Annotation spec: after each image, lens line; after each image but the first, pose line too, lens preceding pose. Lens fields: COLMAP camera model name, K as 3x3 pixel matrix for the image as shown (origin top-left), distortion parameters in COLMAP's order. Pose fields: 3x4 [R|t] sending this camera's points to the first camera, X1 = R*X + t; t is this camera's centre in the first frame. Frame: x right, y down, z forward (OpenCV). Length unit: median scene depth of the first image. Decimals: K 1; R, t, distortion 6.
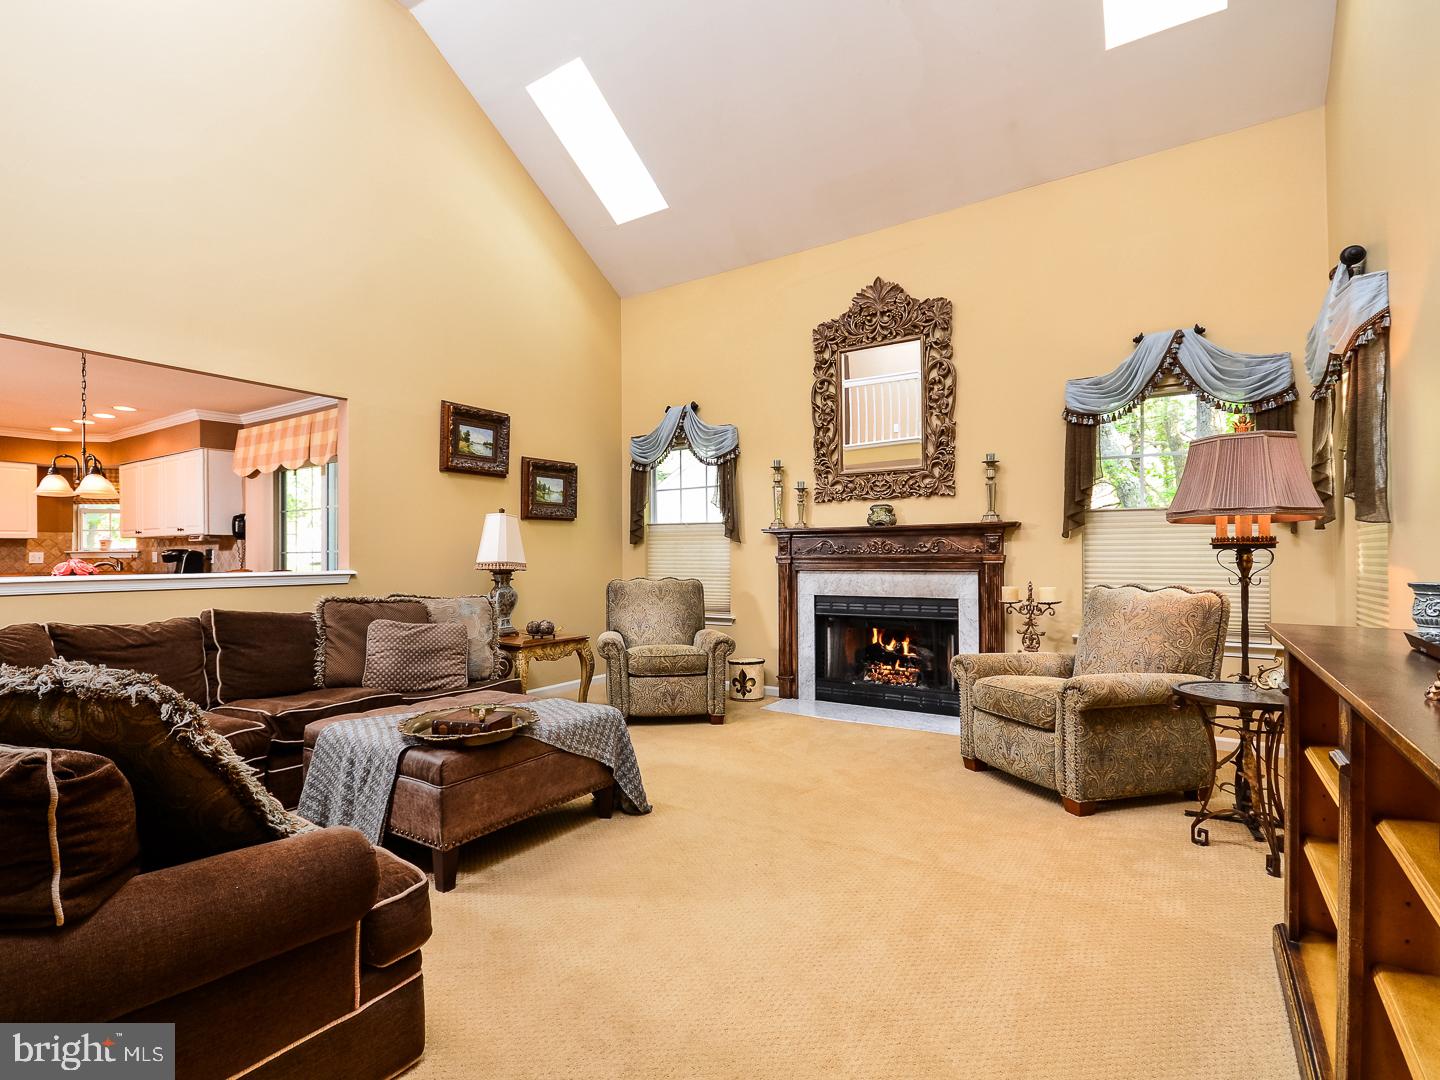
lens RADIAL K [[717.2, 0, 707.7], [0, 717.2, 546.9], [0, 0, 1]] dist [0.044310, 0.000247]
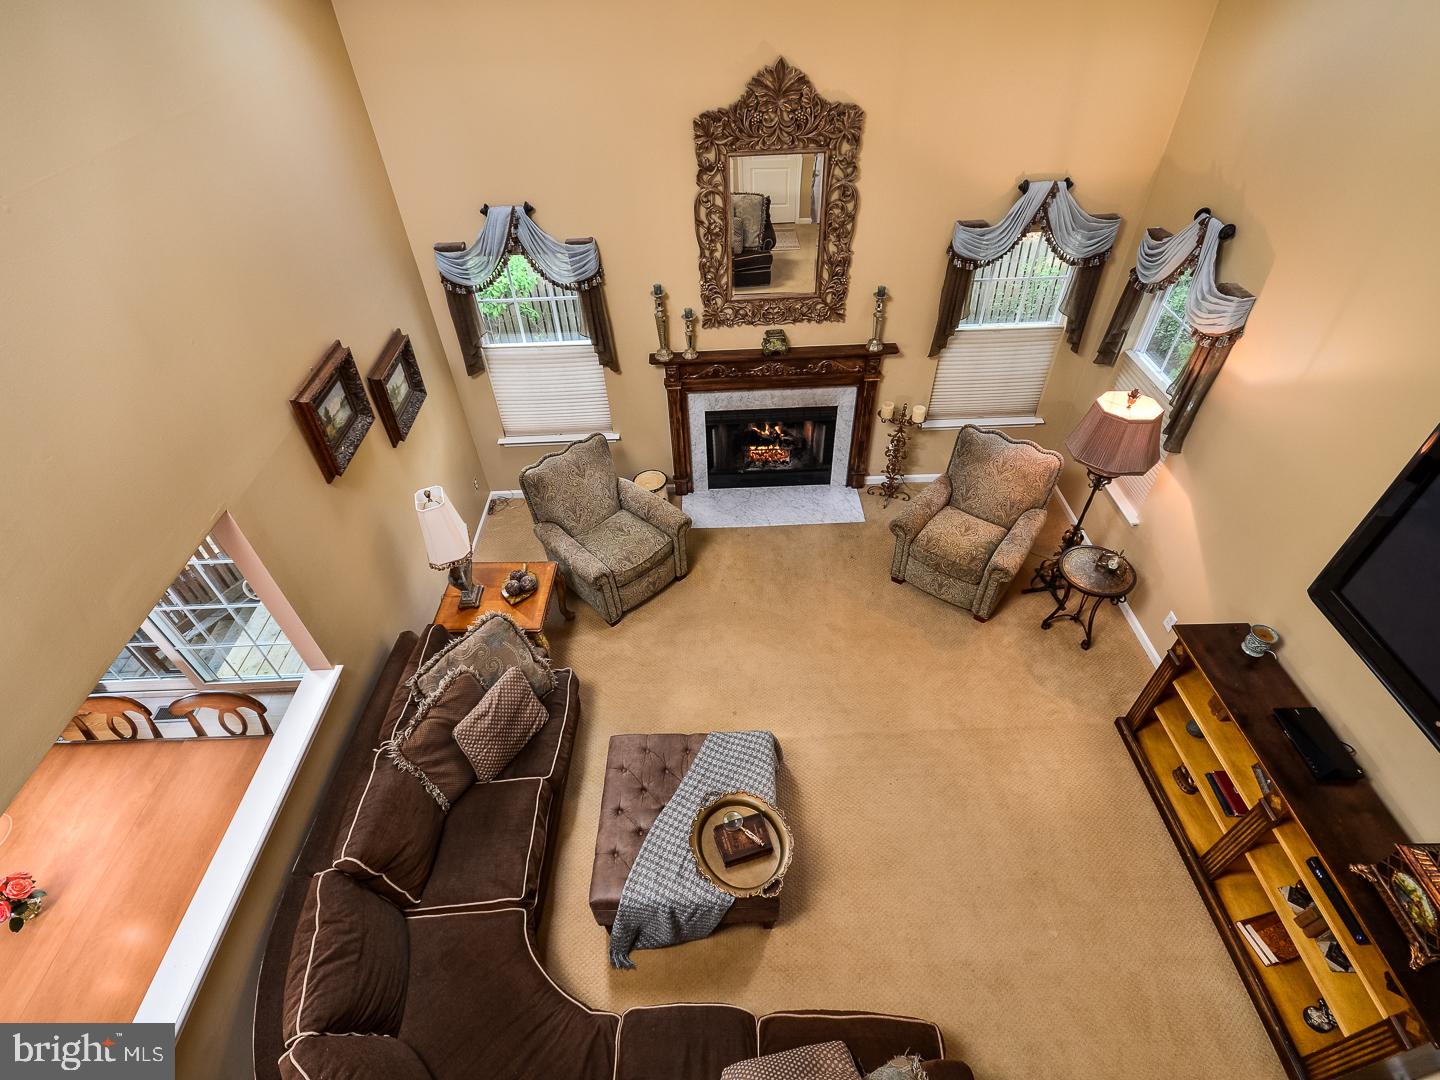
lens RADIAL K [[717.2, 0, 727.7], [0, 717.2, 533.5], [0, 0, 1]] dist [0.044310, 0.000247]
pose [[0.819576, -0.393742, 0.416248, -0.335339], [0.001078, 0.727531, 0.686074, -0.530400], [-0.572970, -0.561841, 0.596691, 0.268474]]
